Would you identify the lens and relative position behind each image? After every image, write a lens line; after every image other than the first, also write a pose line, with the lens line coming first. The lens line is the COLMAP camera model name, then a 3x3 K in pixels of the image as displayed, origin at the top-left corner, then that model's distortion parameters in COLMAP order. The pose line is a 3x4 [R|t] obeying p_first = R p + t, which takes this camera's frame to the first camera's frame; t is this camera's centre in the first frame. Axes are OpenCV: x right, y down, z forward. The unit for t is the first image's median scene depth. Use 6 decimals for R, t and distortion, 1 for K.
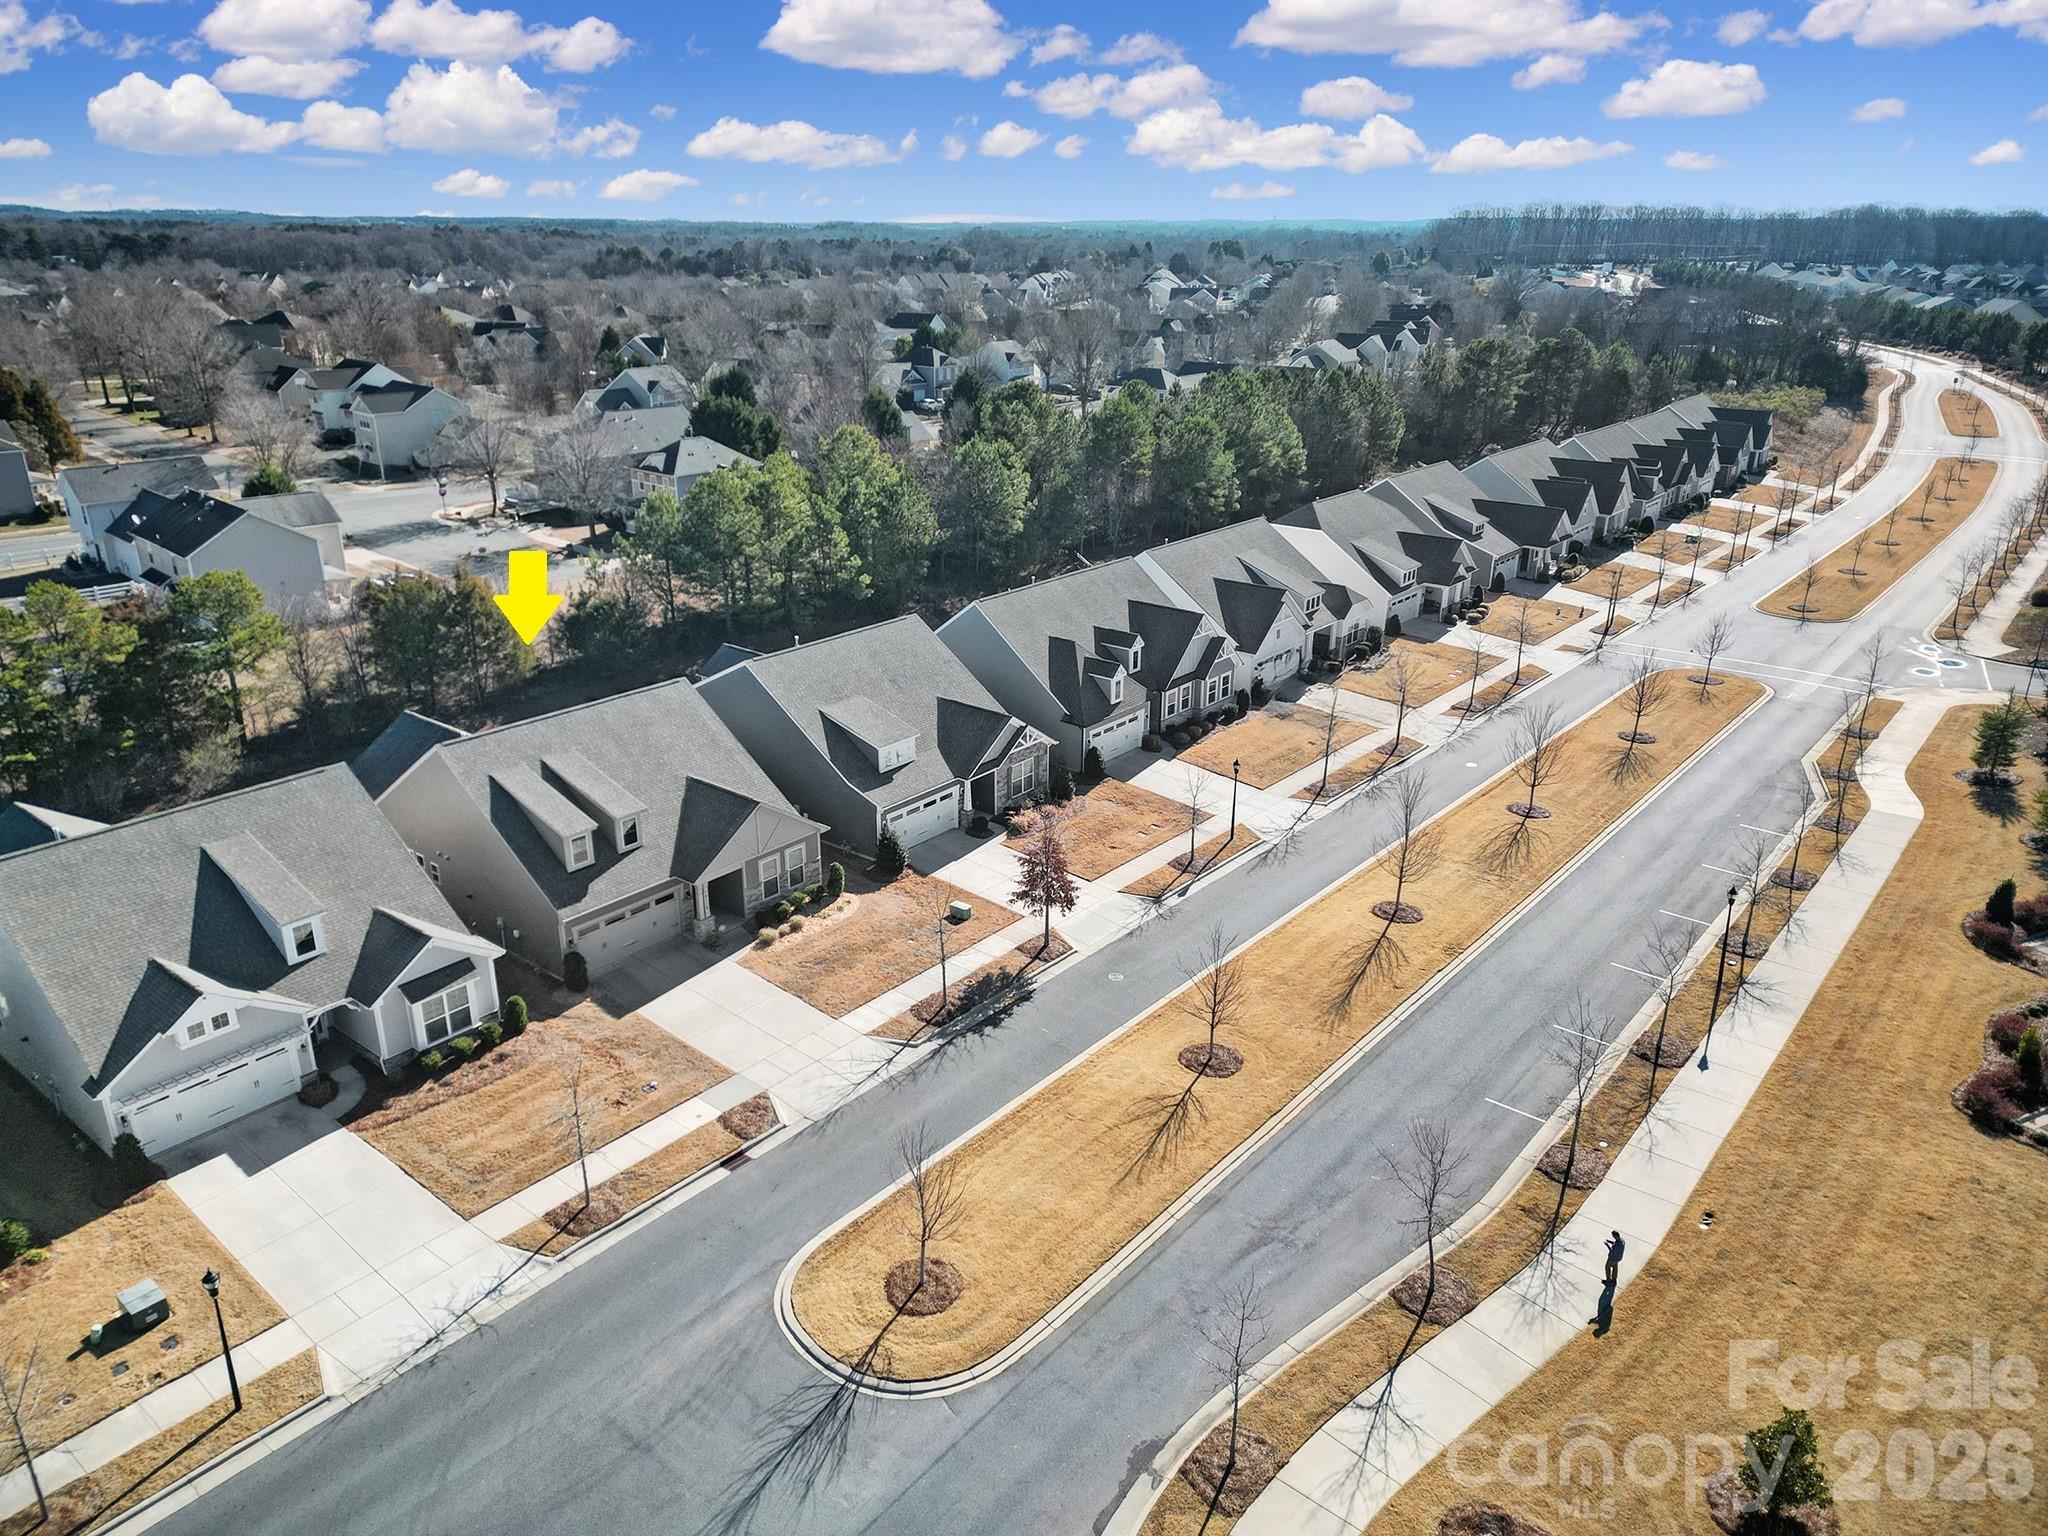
lens RADIAL K [[1435.5, 0, 1024.0], [0, 1435.5, 768.0], [0, 0, 1]] dist [0.081287, -0.103422]
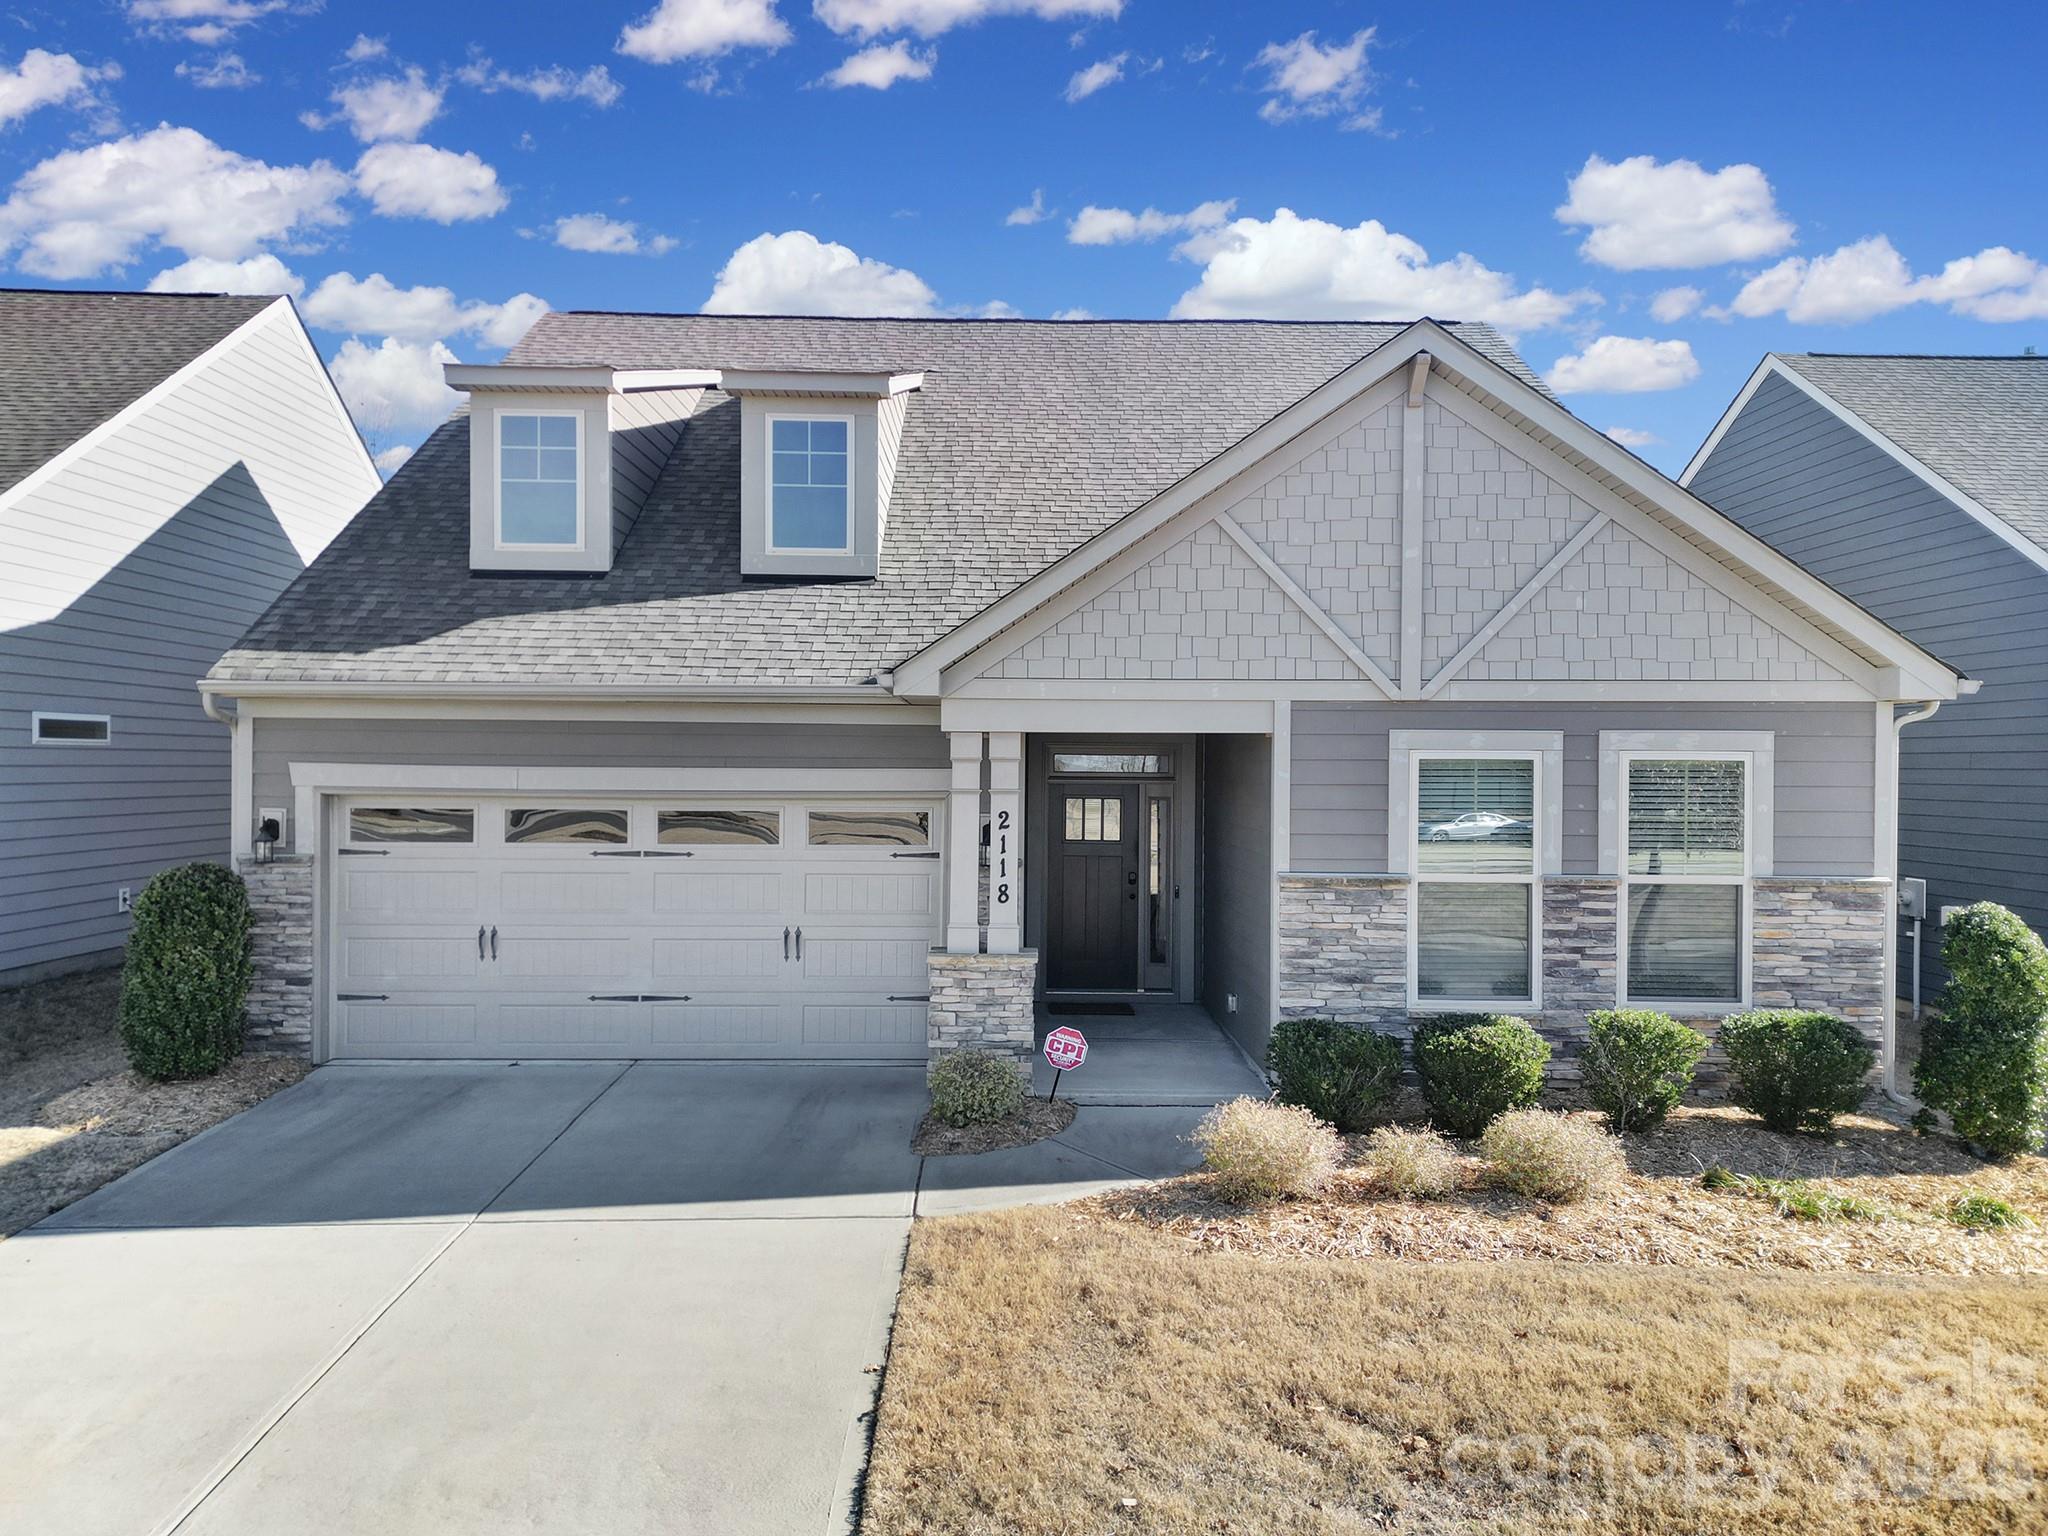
lens RADIAL K [[1435.5, 0, 1024.0], [0, 1435.5, 768.0], [0, 0, 1]] dist [0.081287, -0.103422]
pose [[0.643007, 0.007558, -0.765823, -0.094971], [-0.277214, 0.934444, -0.223534, 0.128276], [0.713929, 0.356030, 0.602949, 0.959436]]
